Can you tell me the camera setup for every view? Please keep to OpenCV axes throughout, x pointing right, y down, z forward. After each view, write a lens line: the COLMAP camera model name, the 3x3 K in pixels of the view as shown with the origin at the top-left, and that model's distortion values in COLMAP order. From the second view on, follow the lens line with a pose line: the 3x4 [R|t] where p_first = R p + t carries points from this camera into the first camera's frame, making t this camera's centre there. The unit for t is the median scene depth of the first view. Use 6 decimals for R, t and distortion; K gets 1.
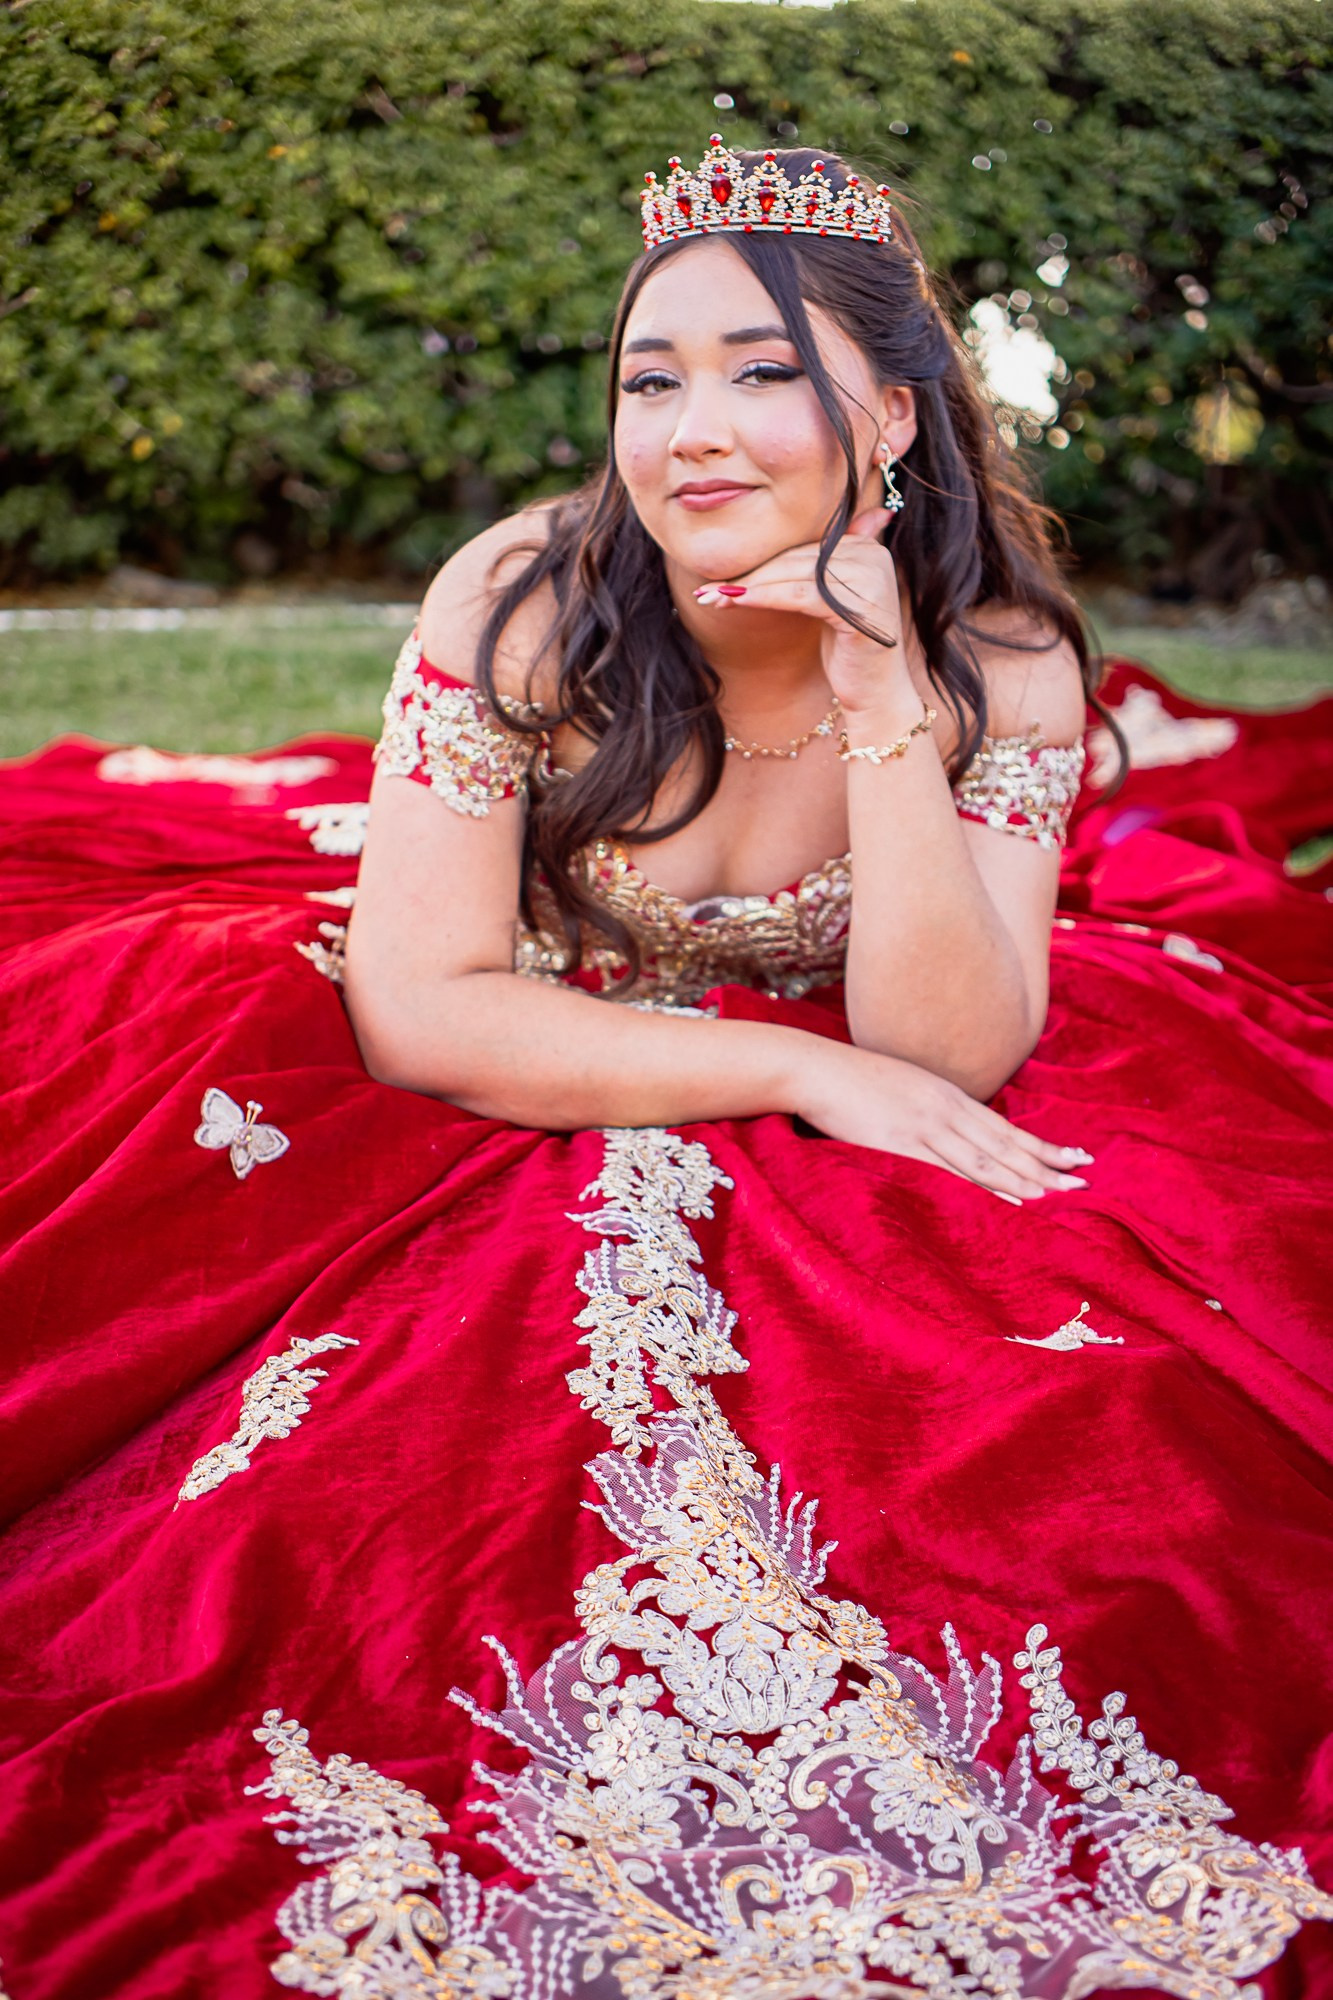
lens RADIAL K [[3189.0, 0, 691.8], [0, 3189.0, 998.9], [0, 0, 1]] dist [-0.091943, 0.488732]
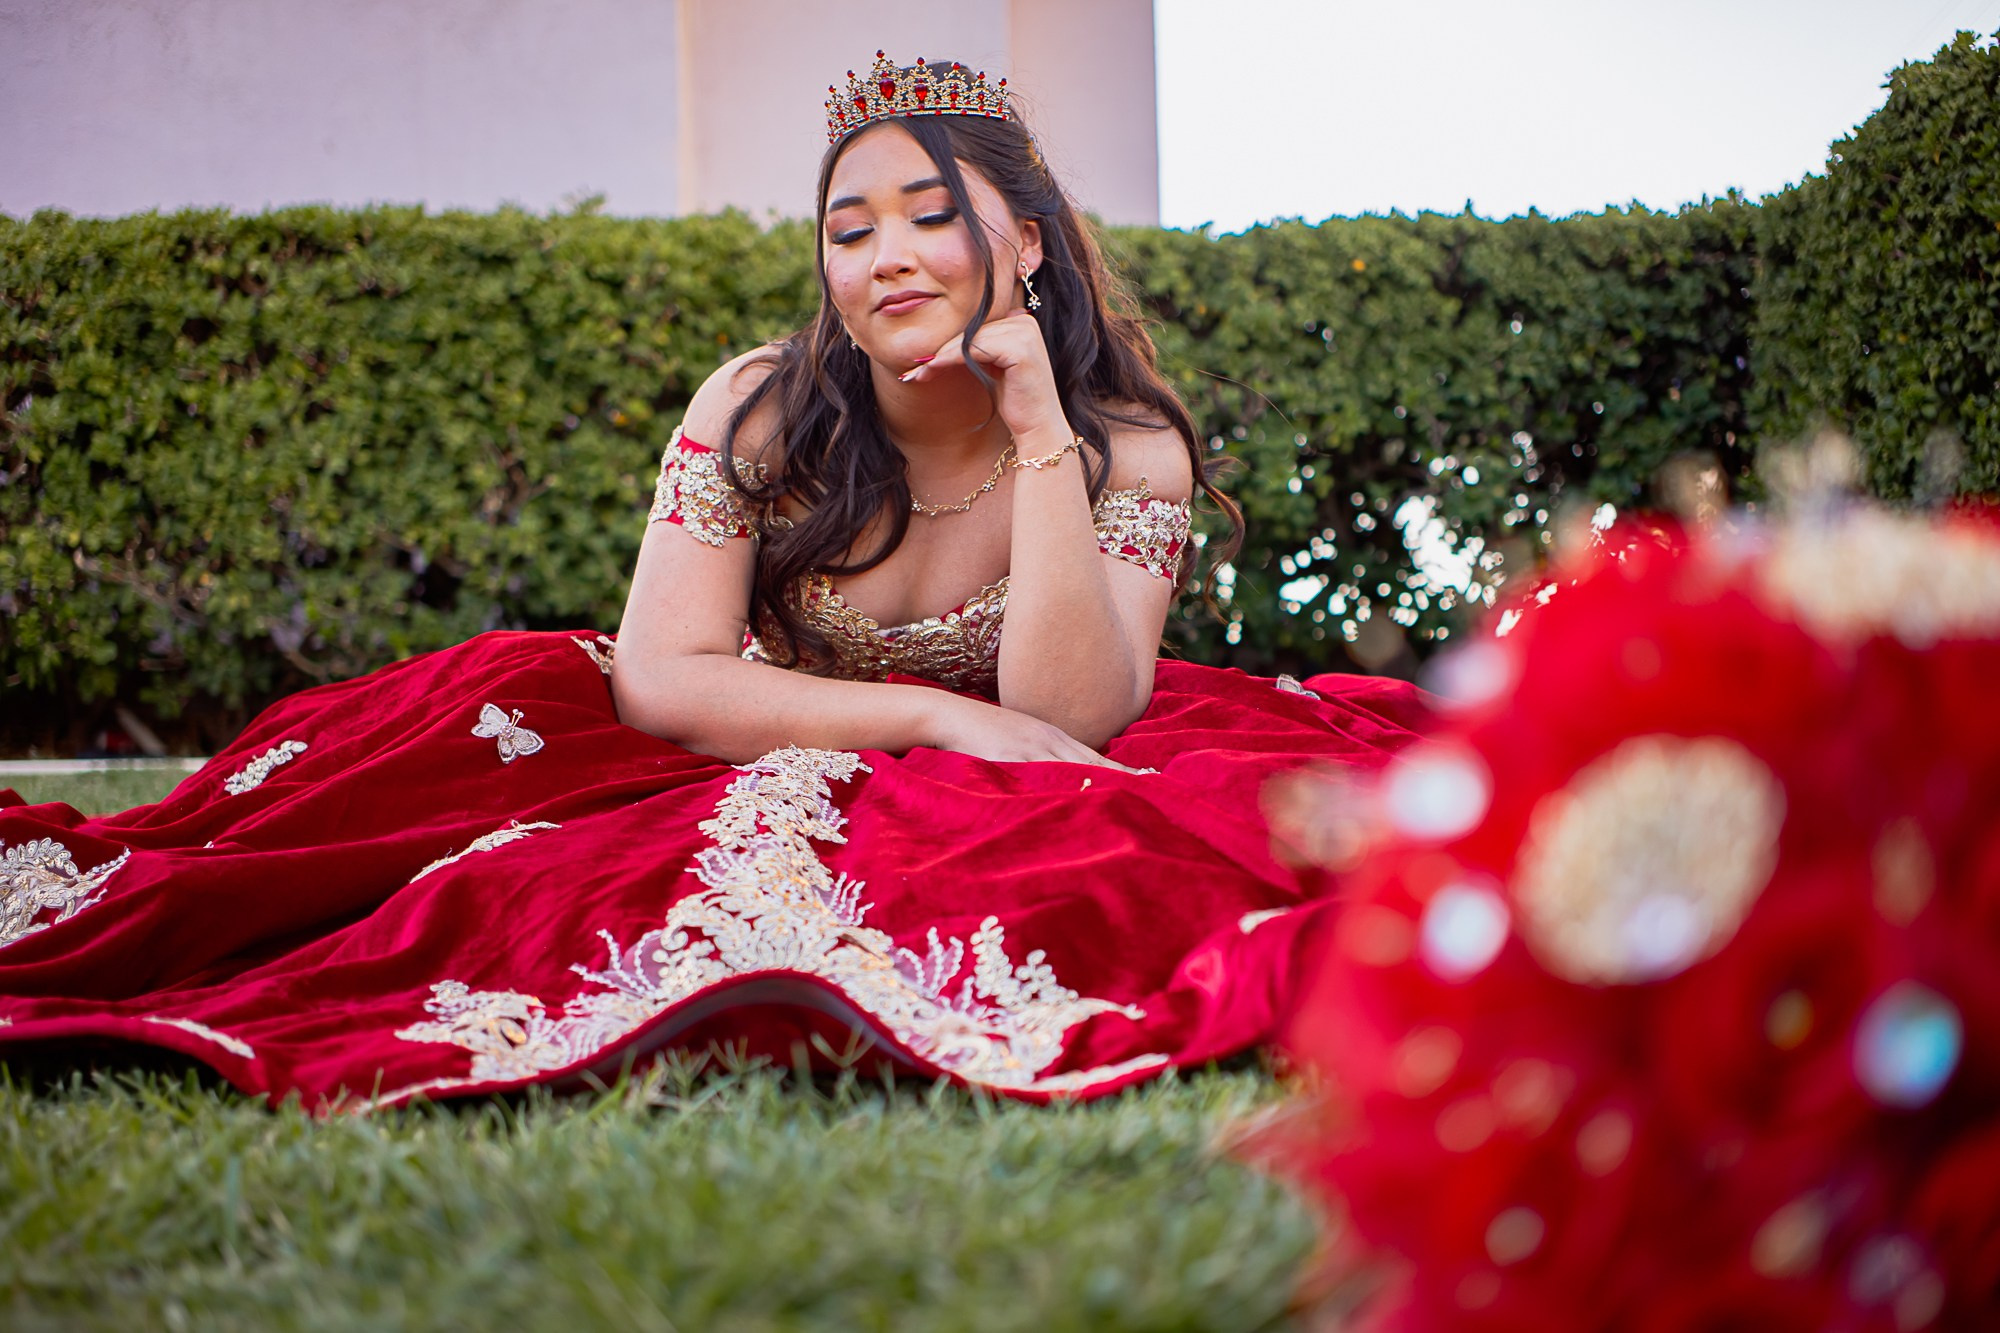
lens RADIAL K [[3189.0, 0, 1000.0], [0, 3189.0, 666.5], [0, 0, 1]] dist [-0.091943, 0.488732]
pose [[0.995346, -0.019576, -0.094359, 0.171250], [-0.002016, 0.974707, -0.223479, 0.279377], [0.096347, 0.222629, 0.970131, -0.257460]]
